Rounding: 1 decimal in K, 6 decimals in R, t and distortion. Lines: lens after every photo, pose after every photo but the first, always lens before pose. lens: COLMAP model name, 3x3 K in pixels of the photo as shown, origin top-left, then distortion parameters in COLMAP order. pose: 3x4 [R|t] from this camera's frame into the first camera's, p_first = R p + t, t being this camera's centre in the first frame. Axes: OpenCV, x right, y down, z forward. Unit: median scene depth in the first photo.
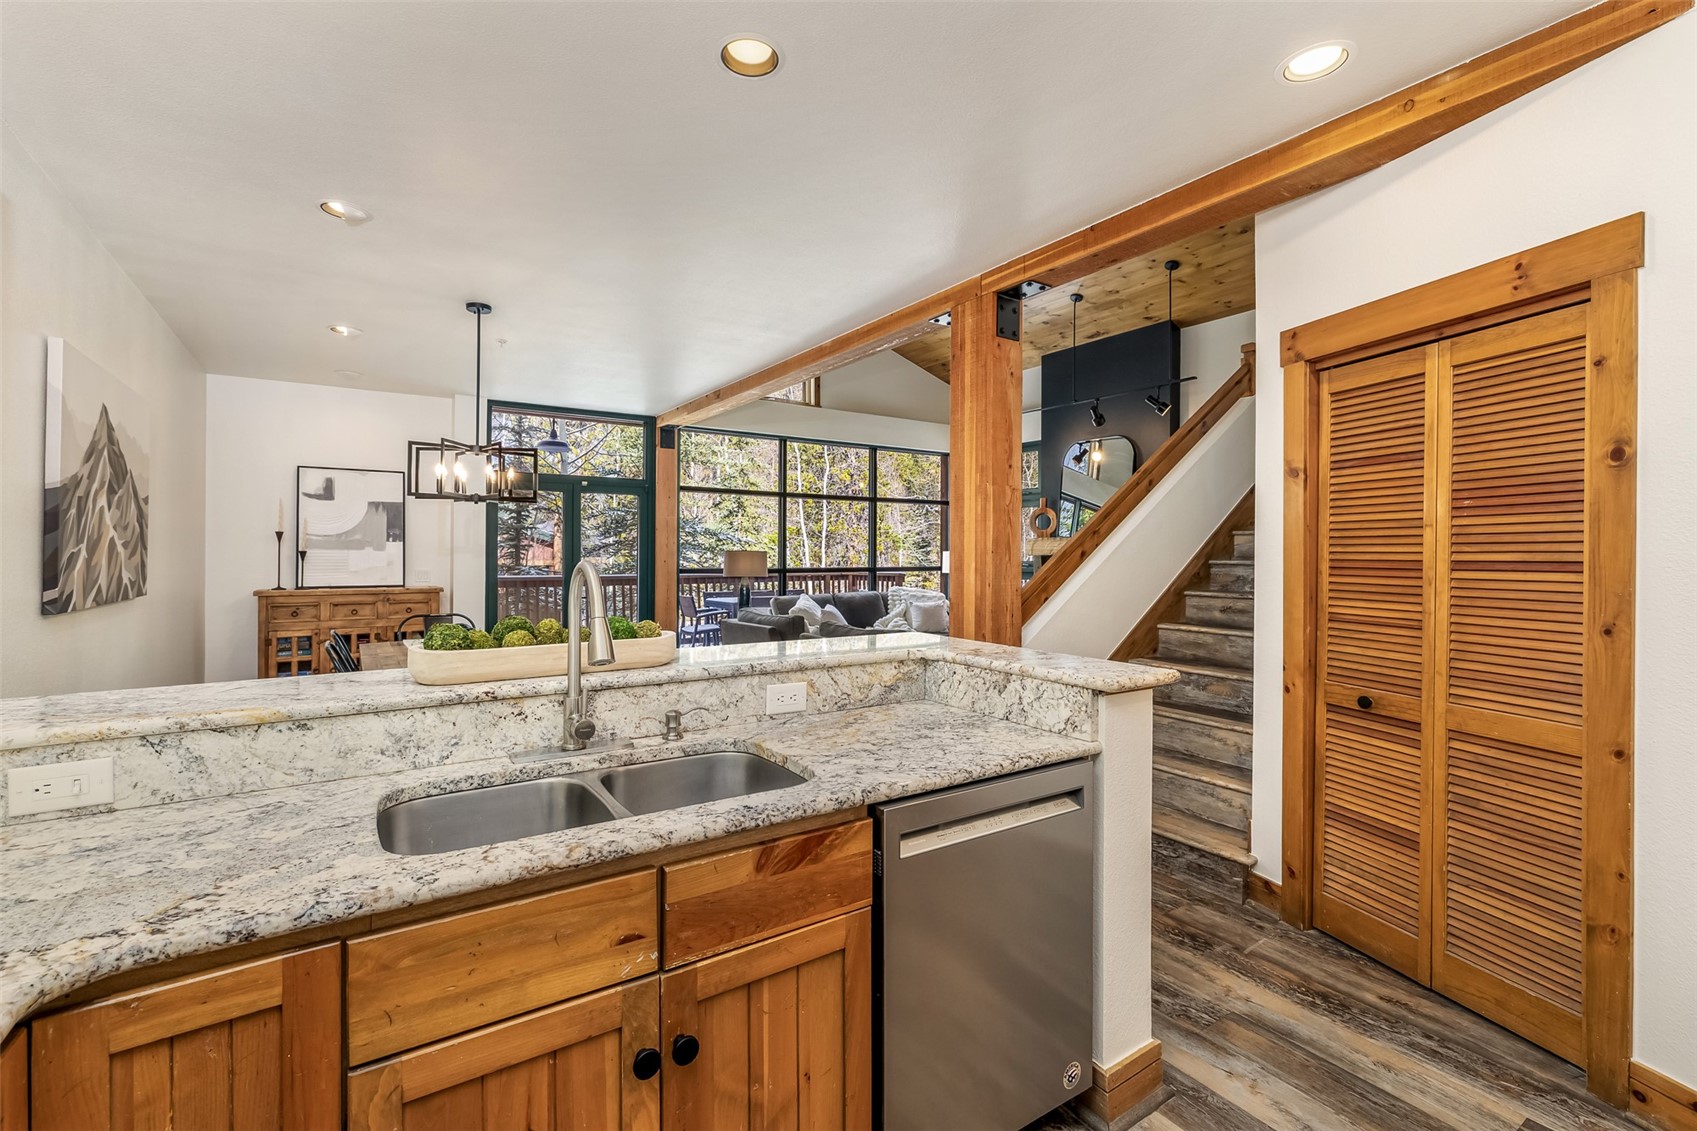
lens RADIAL K [[744.8, 0, 875.7], [0, 744.8, 550.1], [0, 0, 1]] dist [-0.004914, 0.000769]
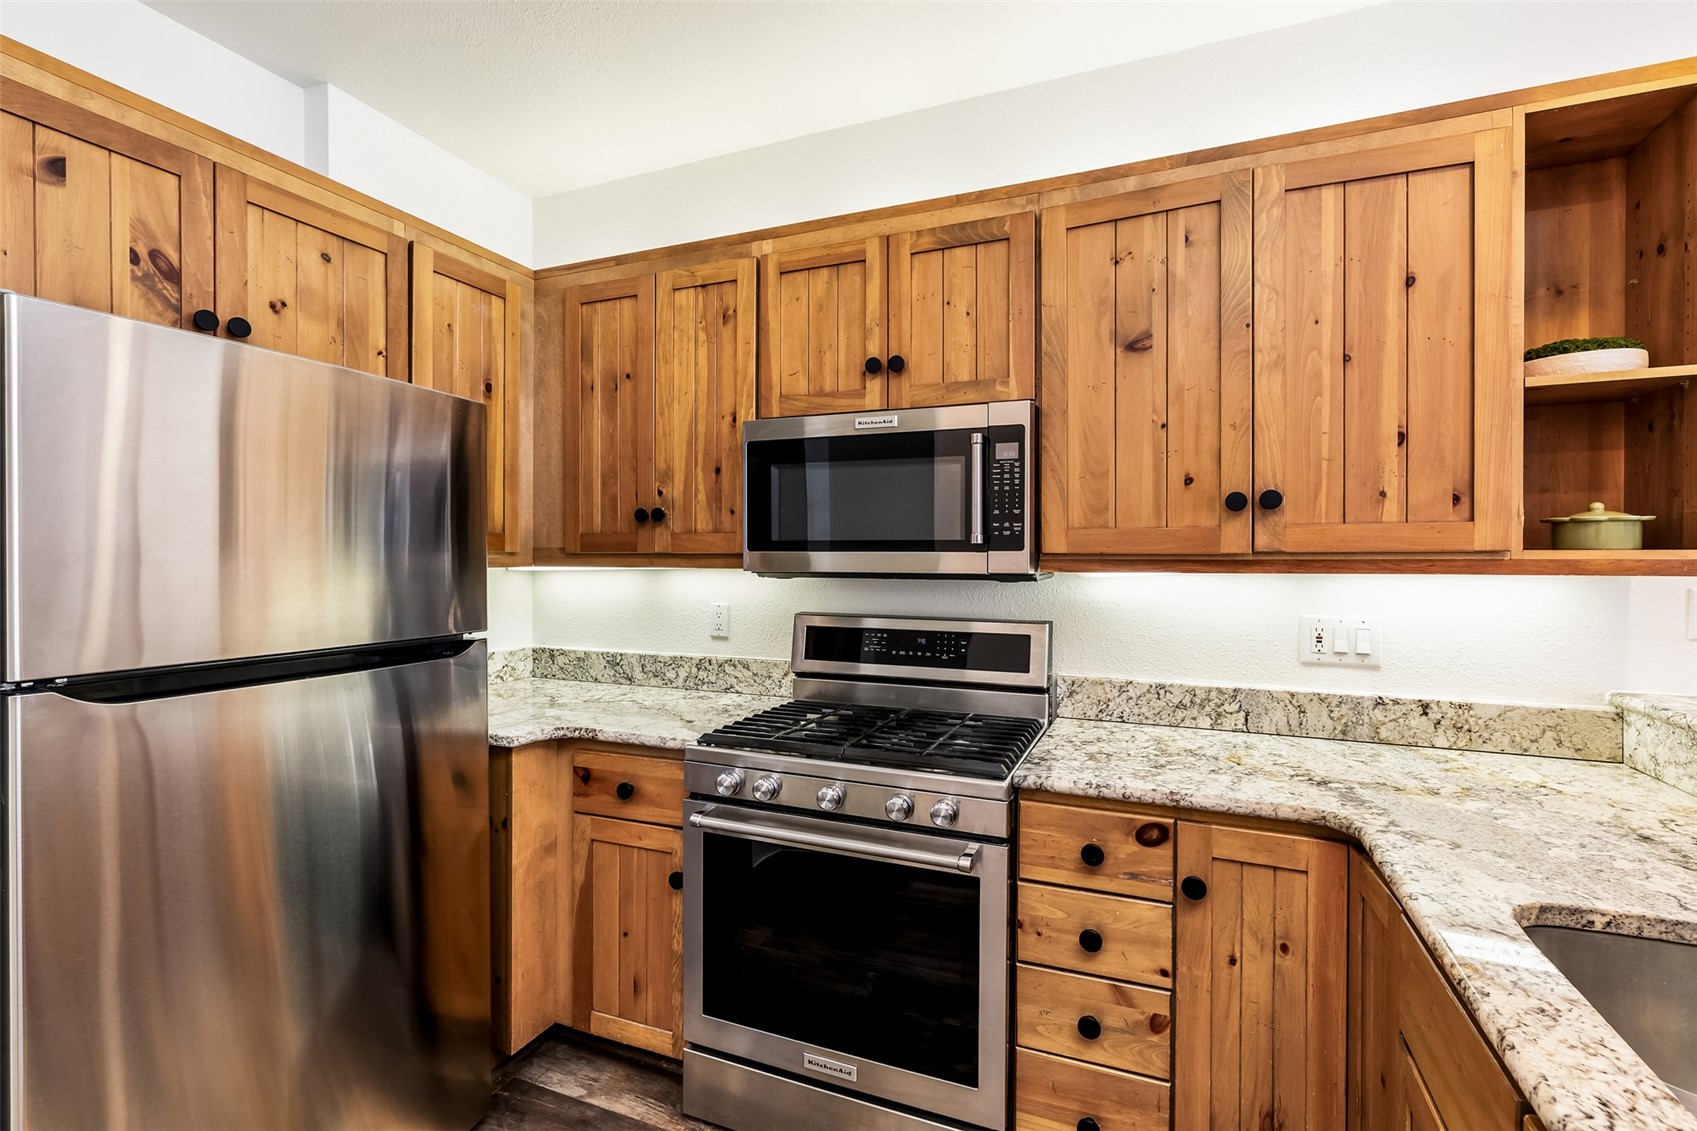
lens RADIAL K [[744.8, 0, 873.3], [0, 744.8, 563.8], [0, 0, 1]] dist [-0.004914, 0.000769]
pose [[-0.840497, -0.002223, -0.541811, 0.094271], [-0.004173, 0.999988, 0.002370, 0.001963], [0.541800, 0.004253, -0.840497, 0.263933]]
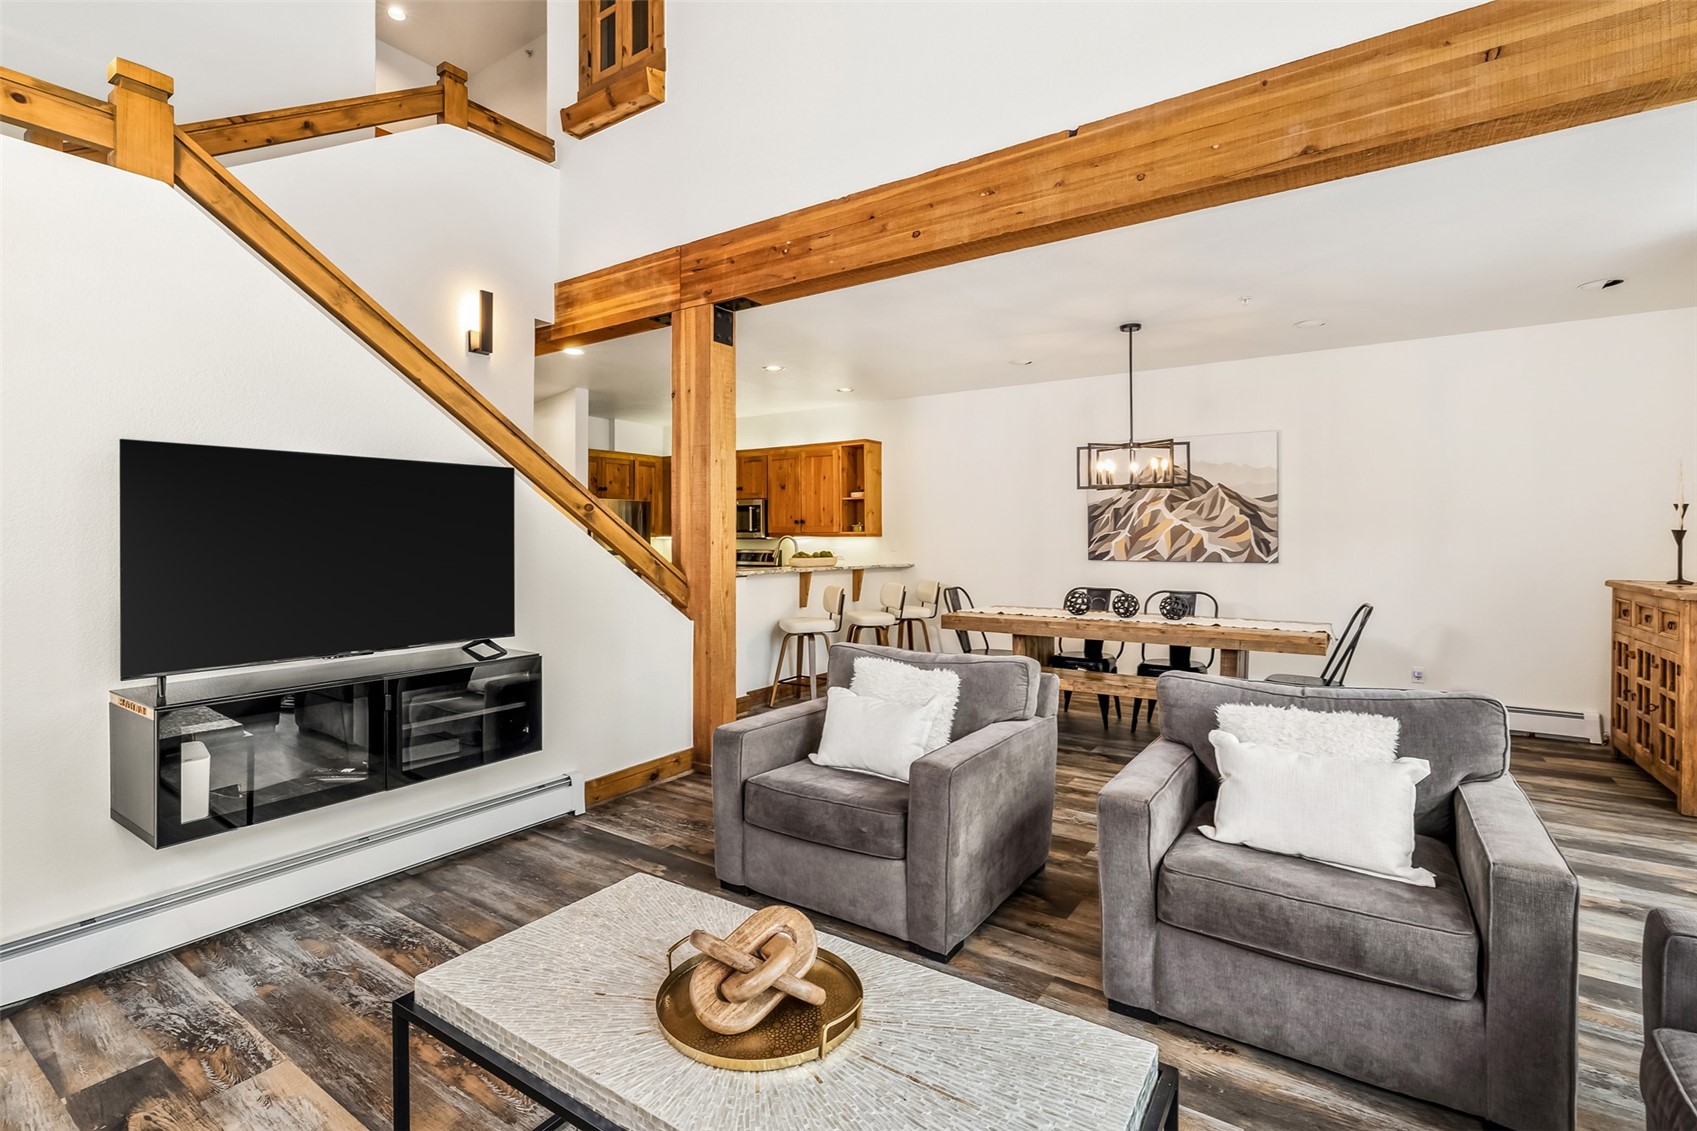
lens RADIAL K [[768.4, 0, 780.6], [0, 768.4, 539.3], [0, 0, 1]] dist [-0.005909, 0.002144]
pose [[-0.956141, -0.003585, -0.292885, 0.268353], [-0.002561, 0.999989, -0.003879, 0.015558], [0.292896, -0.002959, -0.956140, 1.477963]]
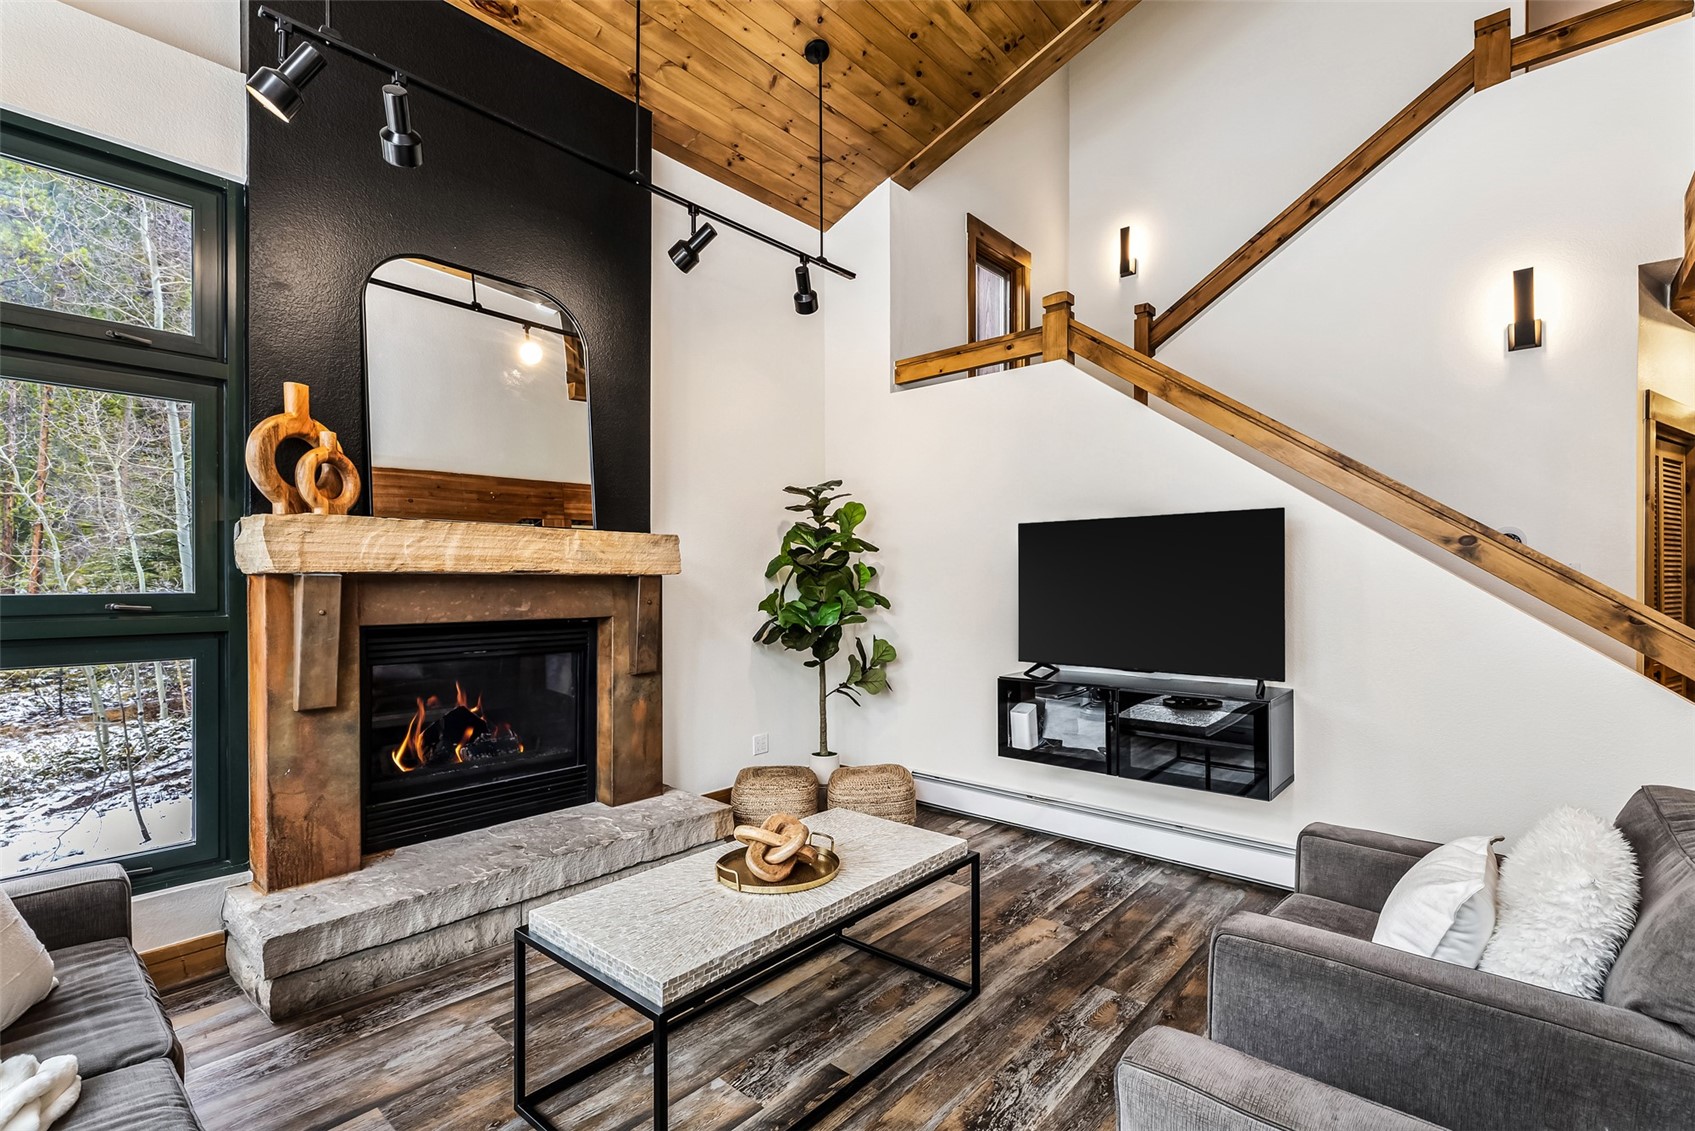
lens RADIAL K [[767.5, 0, 851.8], [0, 767.5, 579.3], [0, 0, 1]] dist [-0.005909, 0.002144]
pose [[-0.223269, -0.006334, 0.974736, -0.201826], [-0.006404, 0.999967, 0.005031, 0.010911], [-0.974736, -0.005119, -0.223302, 1.290063]]
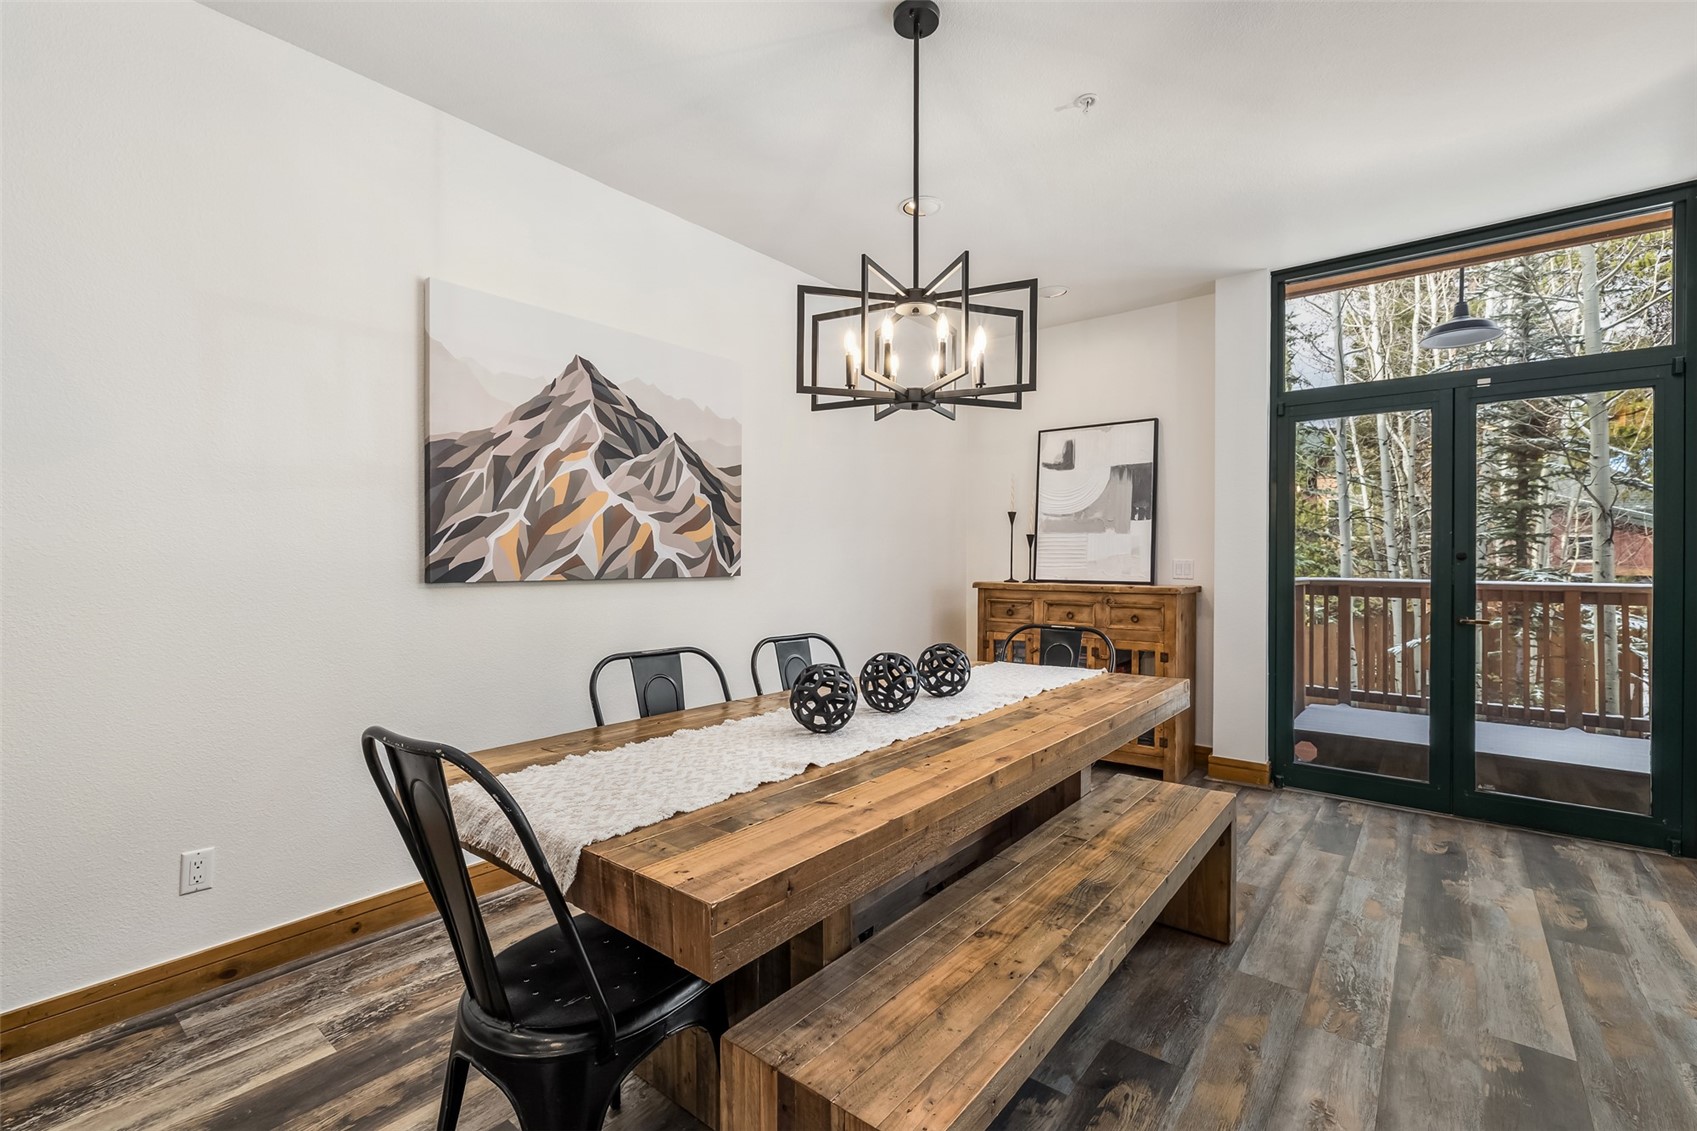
lens RADIAL K [[755.5, 0, 840.9], [0, 755.5, 566.9], [0, 0, 1]] dist [-0.002866, 0.000654]
pose [[0.264891, 0.005843, -0.964261, -0.039145], [0.003693, 0.999968, 0.007074, 0.029996], [0.964271, -0.005435, 0.264861, 0.599193]]
